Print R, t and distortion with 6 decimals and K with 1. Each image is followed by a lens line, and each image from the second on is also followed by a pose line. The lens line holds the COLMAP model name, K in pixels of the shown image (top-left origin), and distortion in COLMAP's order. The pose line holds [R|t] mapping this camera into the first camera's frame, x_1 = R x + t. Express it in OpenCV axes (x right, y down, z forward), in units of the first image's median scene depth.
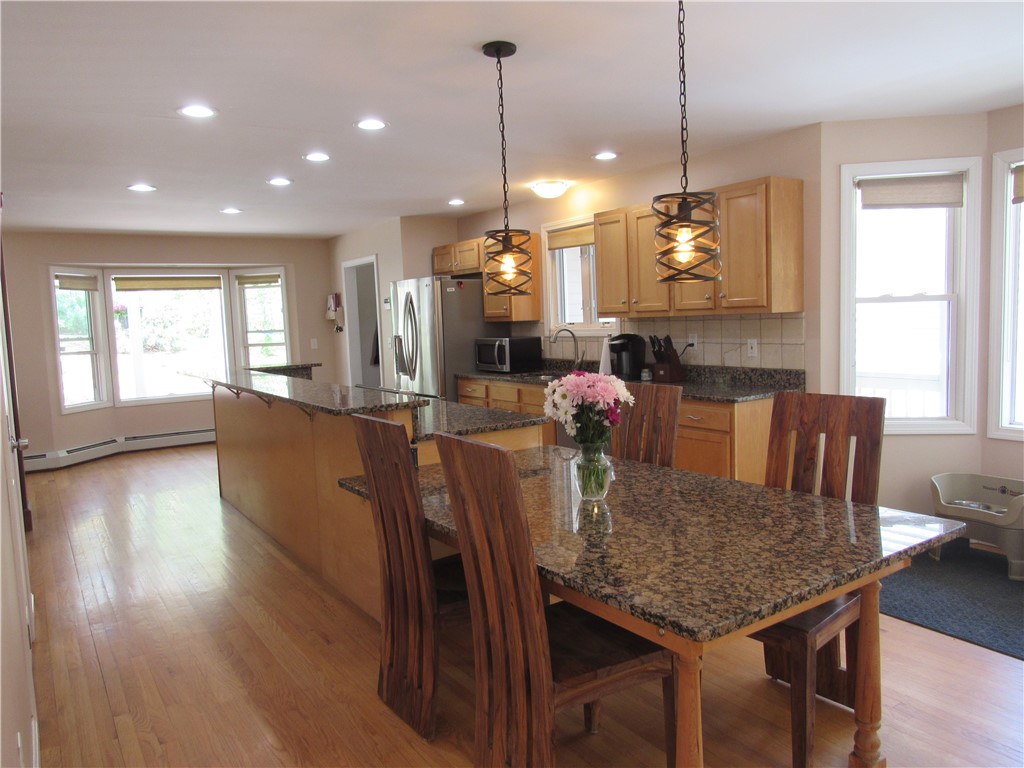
lens RADIAL K [[734.8, 0, 512.0], [0, 734.8, 384.0], [0, 0, 1]] dist [-0.023264, 0.007788]
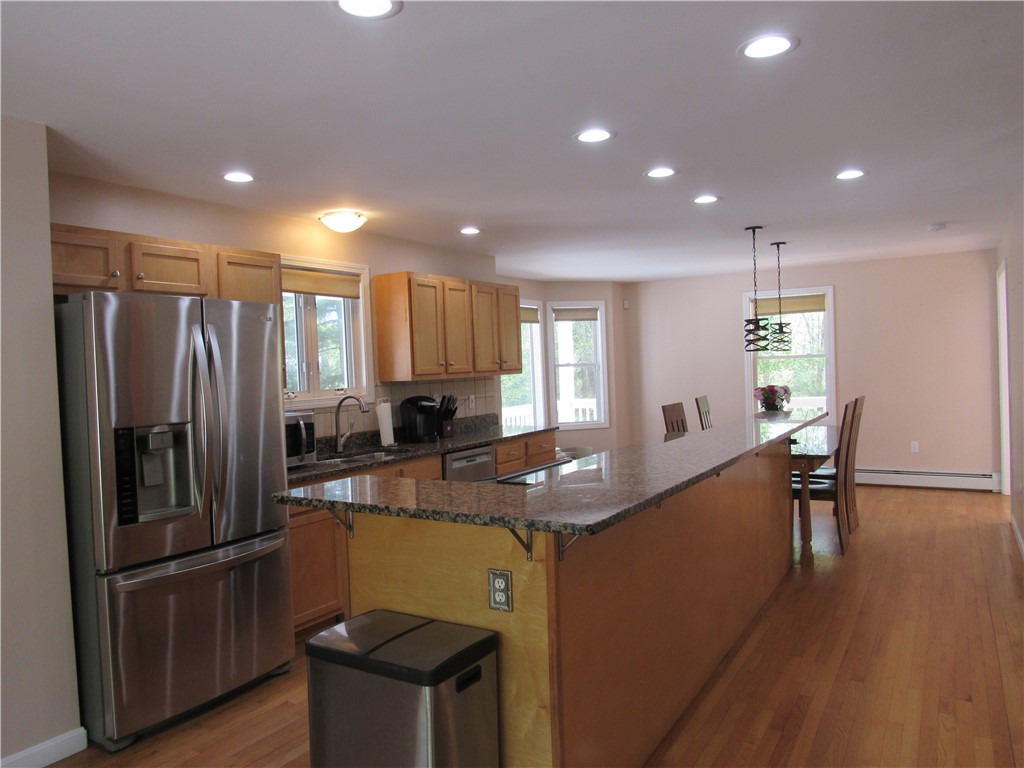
lens RADIAL K [[734.8, 0, 512.0], [0, 734.8, 384.0], [0, 0, 1]] dist [-0.023264, 0.007788]
pose [[-0.380895, 0.028048, 0.924193, -1.537286], [0.139957, 0.989772, 0.027643, -0.177130], [-0.913965, 0.139877, -0.380924, 2.356870]]
